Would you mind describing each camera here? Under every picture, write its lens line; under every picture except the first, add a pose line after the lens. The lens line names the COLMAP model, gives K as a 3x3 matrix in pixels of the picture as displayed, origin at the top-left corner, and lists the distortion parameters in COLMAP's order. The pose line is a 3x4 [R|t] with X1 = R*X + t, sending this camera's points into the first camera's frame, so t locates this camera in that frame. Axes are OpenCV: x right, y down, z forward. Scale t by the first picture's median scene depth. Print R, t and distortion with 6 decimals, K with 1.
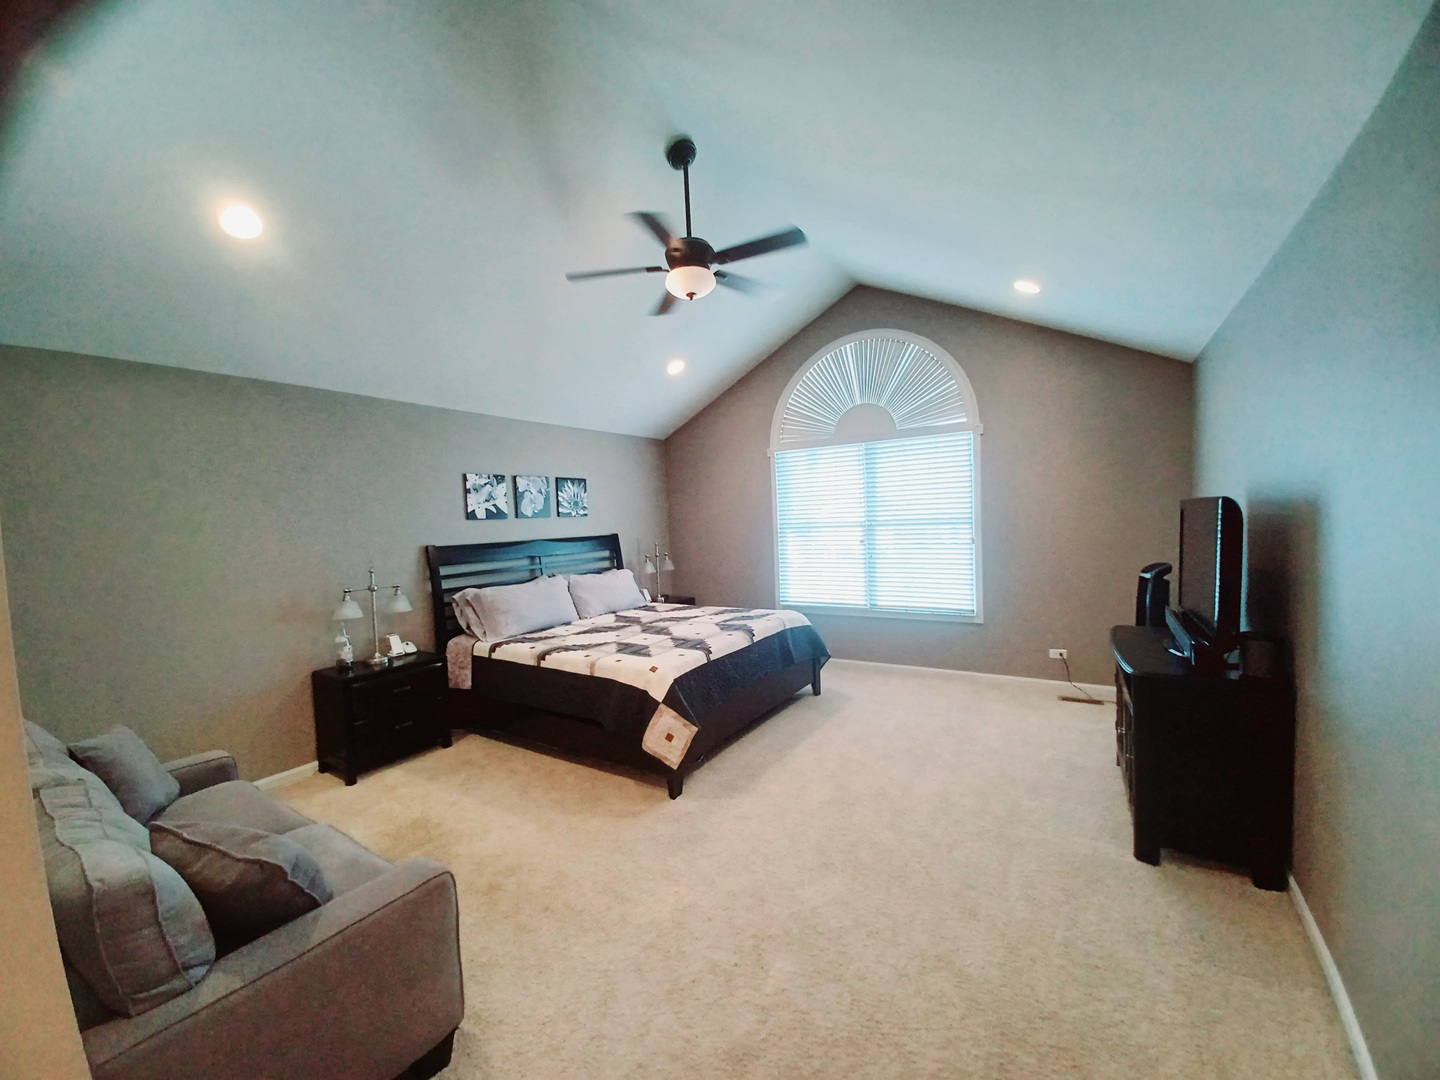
lens RADIAL K [[564.0, 0, 714.1], [0, 564.0, 547.6], [0, 0, 1]] dist [0.010310, -0.013851]
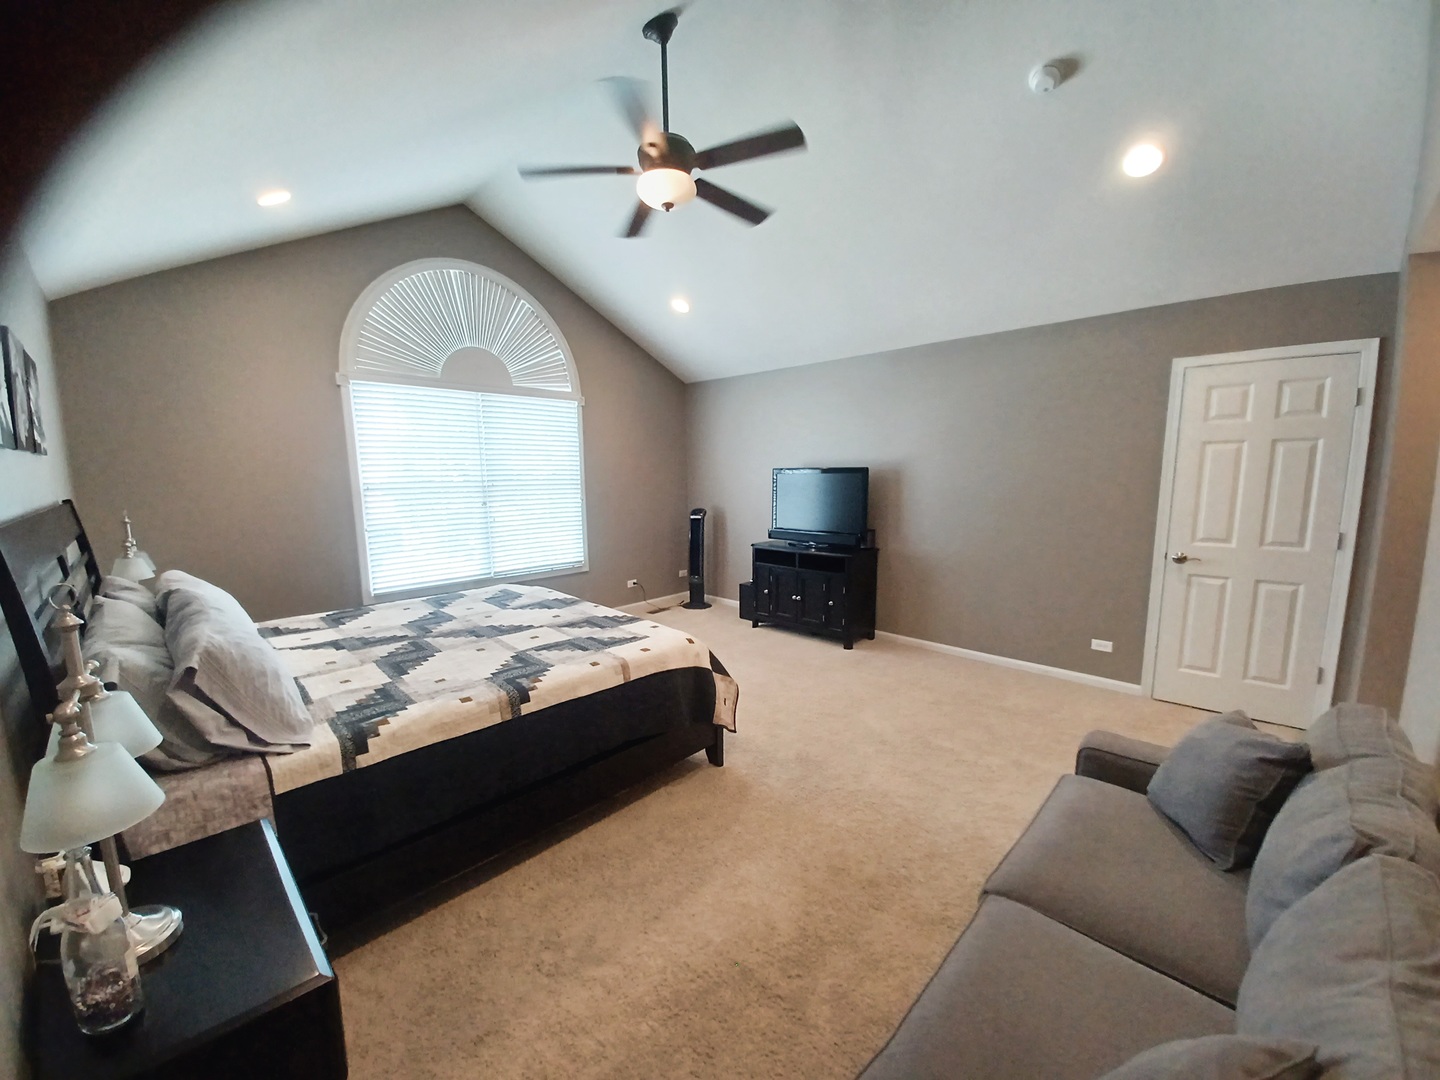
lens RADIAL K [[564.0, 0, 714.1], [0, 564.0, 547.6], [0, 0, 1]] dist [0.010310, -0.013851]
pose [[0.195146, -0.091910, 0.976458, -0.640005], [0.050944, 0.995205, 0.083493, 0.002591], [-0.979450, 0.033451, 0.198892, 0.542458]]
